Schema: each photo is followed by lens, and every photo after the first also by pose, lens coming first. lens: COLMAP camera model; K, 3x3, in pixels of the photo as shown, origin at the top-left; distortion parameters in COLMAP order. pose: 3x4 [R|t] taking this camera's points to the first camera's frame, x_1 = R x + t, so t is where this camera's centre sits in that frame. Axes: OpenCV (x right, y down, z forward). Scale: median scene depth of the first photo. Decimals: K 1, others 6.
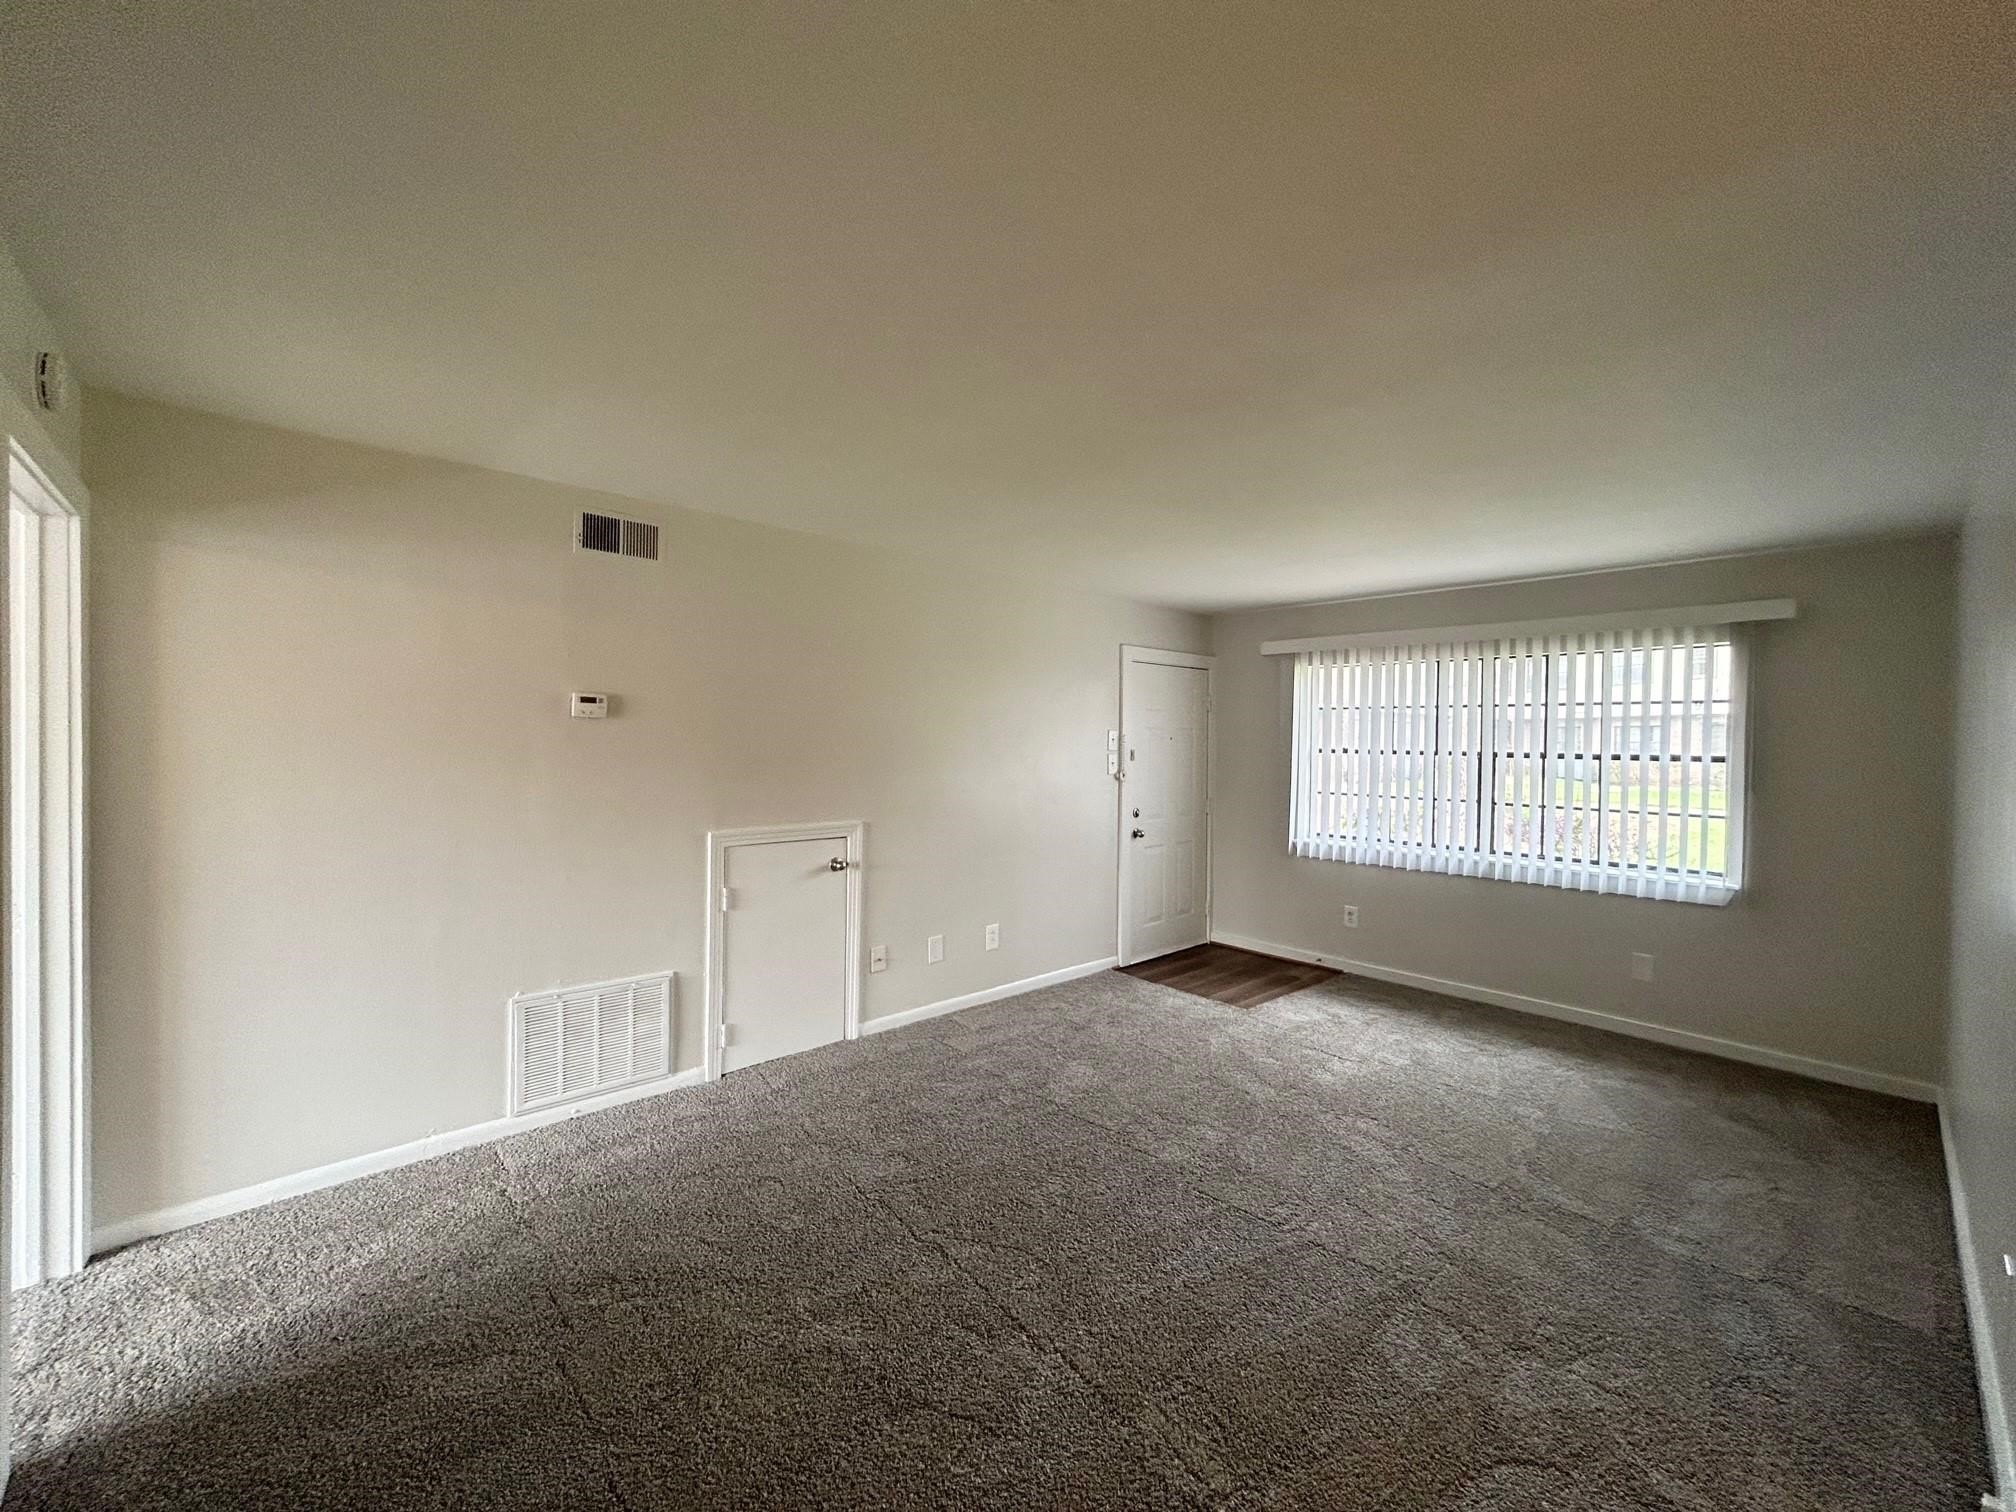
lens RADIAL K [[806.9, 0, 1008.0], [0, 806.9, 756.0], [0, 0, 1]] dist [-0.001182, -0.000120]
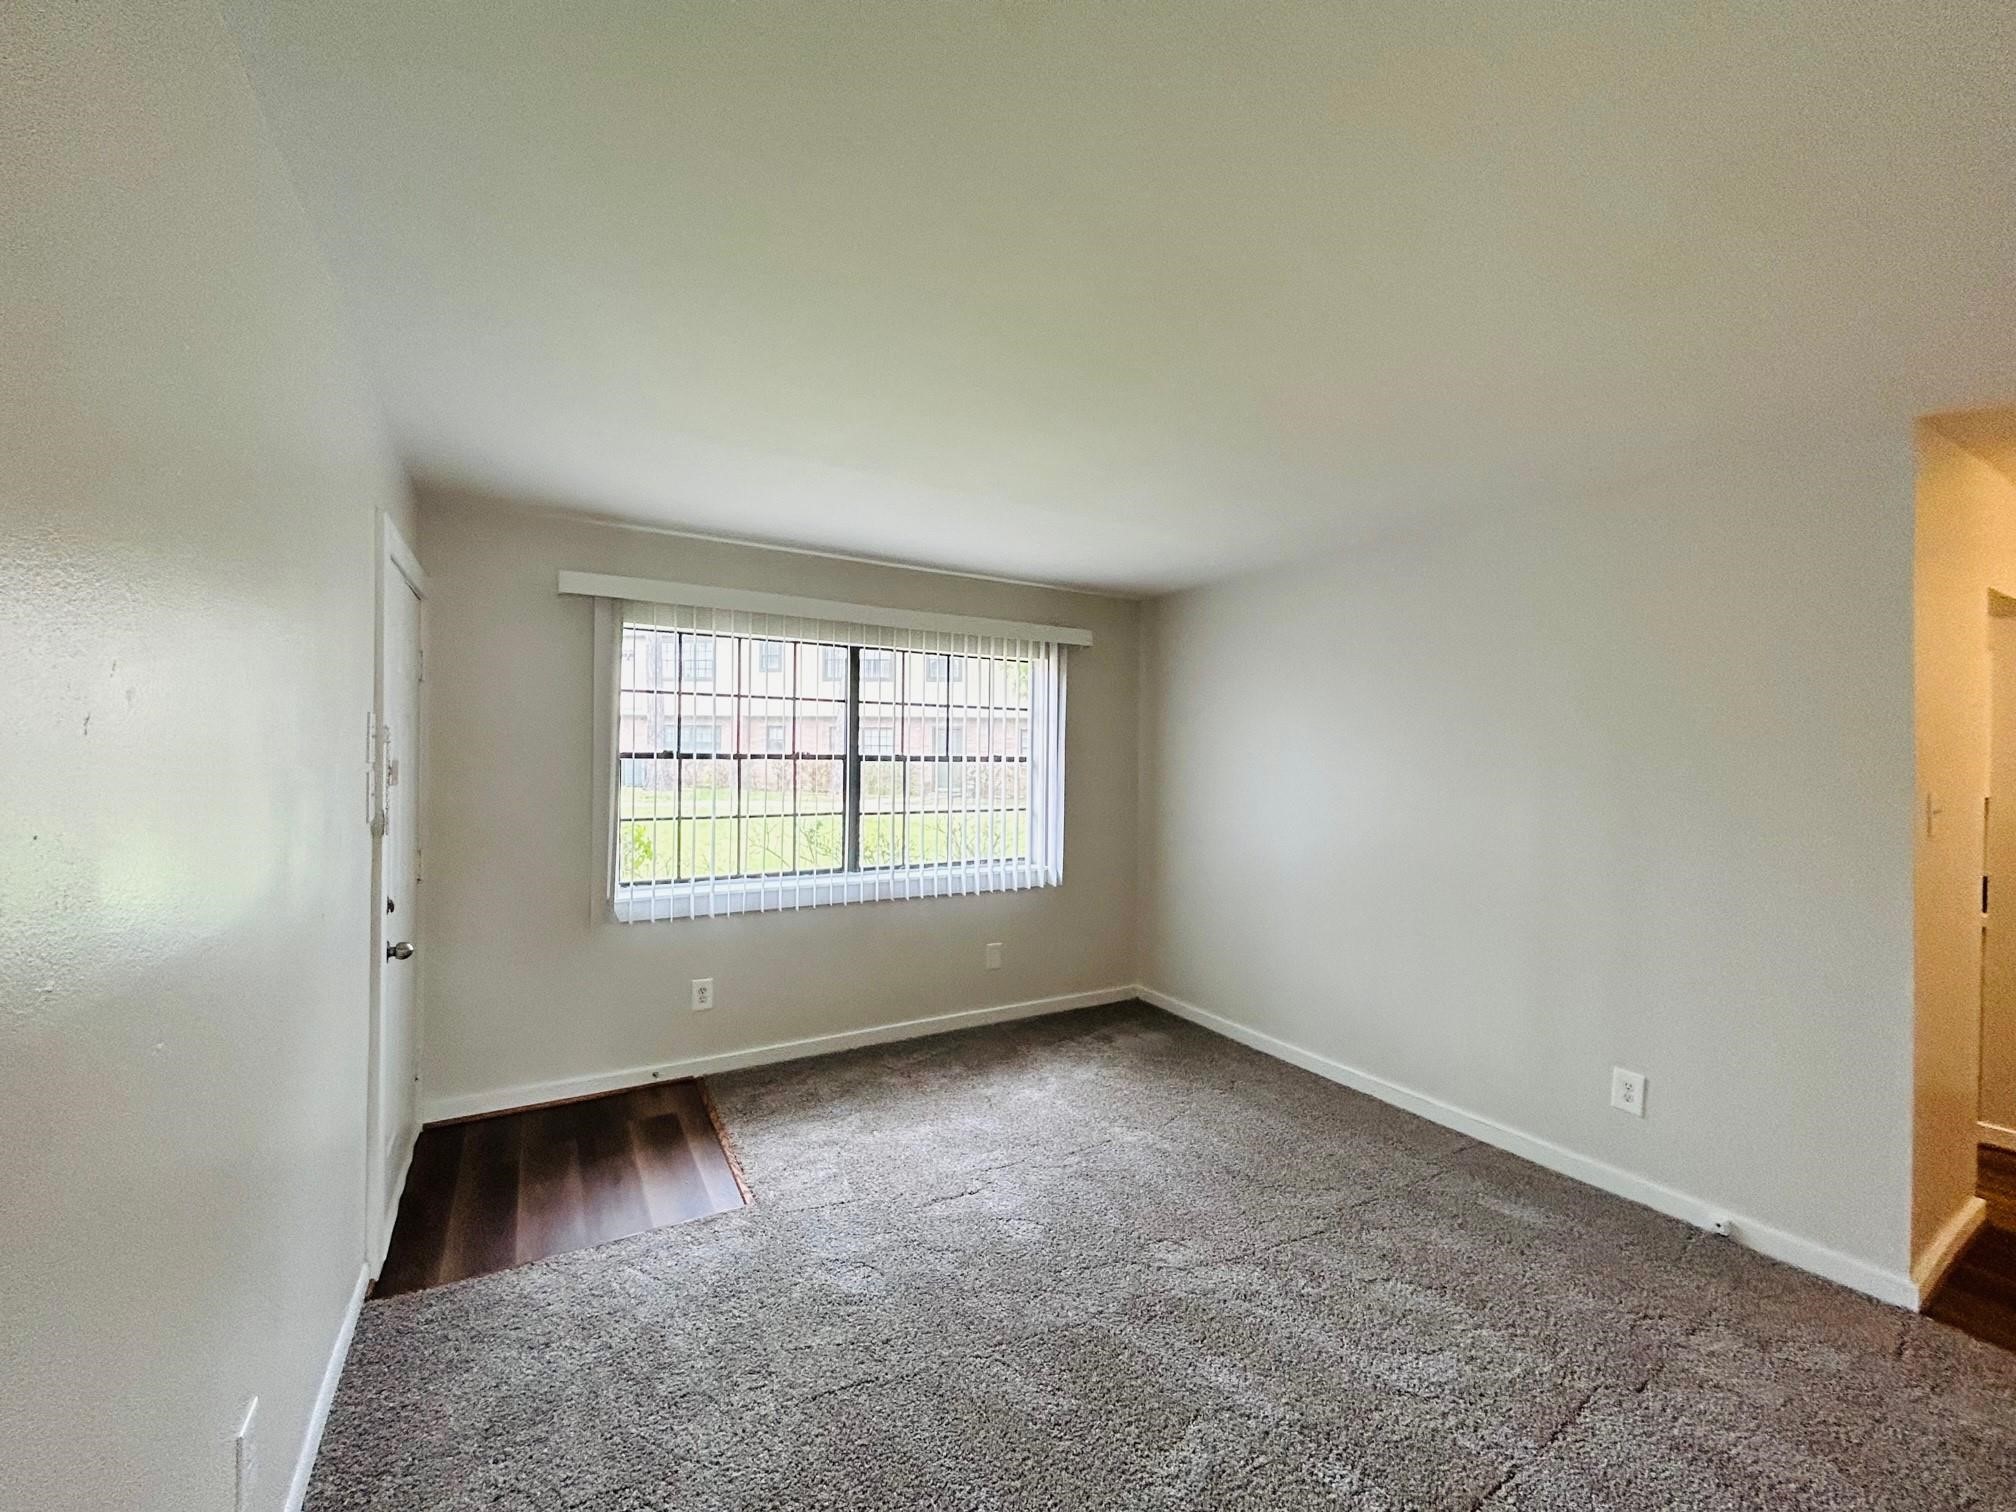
lens RADIAL K [[806.9, 0, 1008.0], [0, 806.9, 756.0], [0, 0, 1]] dist [-0.001182, -0.000120]
pose [[0.217330, -0.015042, 0.975982, -0.213574], [0.012579, 0.999841, 0.012609, -0.012728], [-0.976017, 0.009537, 0.217485, 0.658169]]
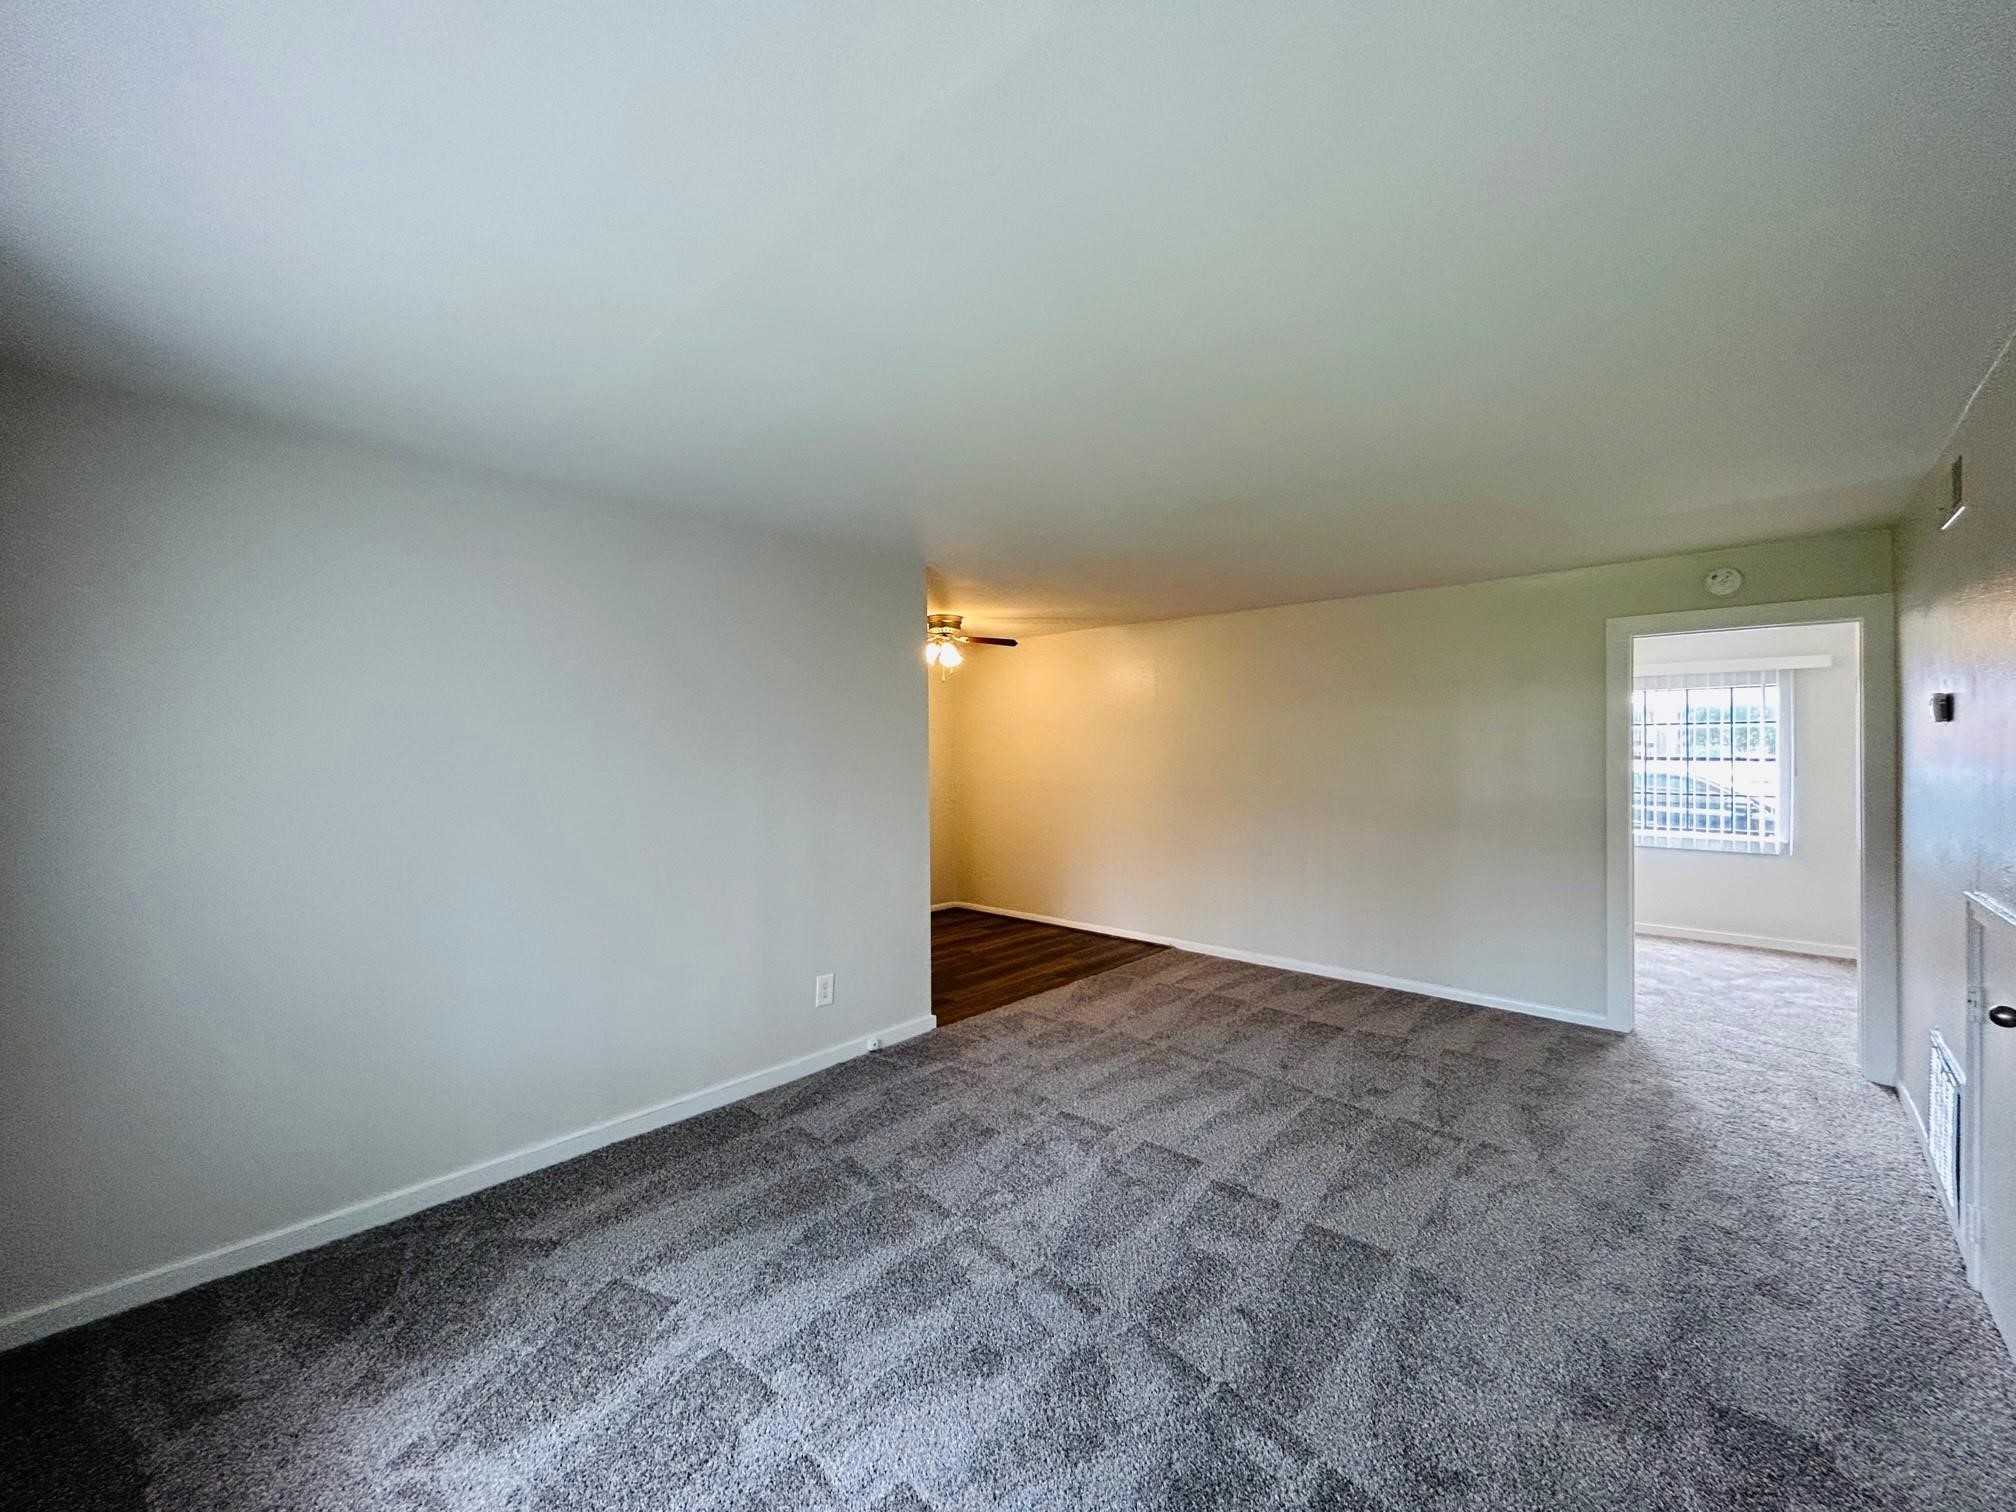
lens RADIAL K [[806.9, 0, 1008.0], [0, 806.9, 756.0], [0, 0, 1]] dist [-0.001182, -0.000120]
pose [[-0.996652, -0.020437, -0.079164, 0.338880], [-0.022705, 0.999354, 0.027860, -0.014069], [0.078543, 0.029565, -0.996472, 1.150208]]
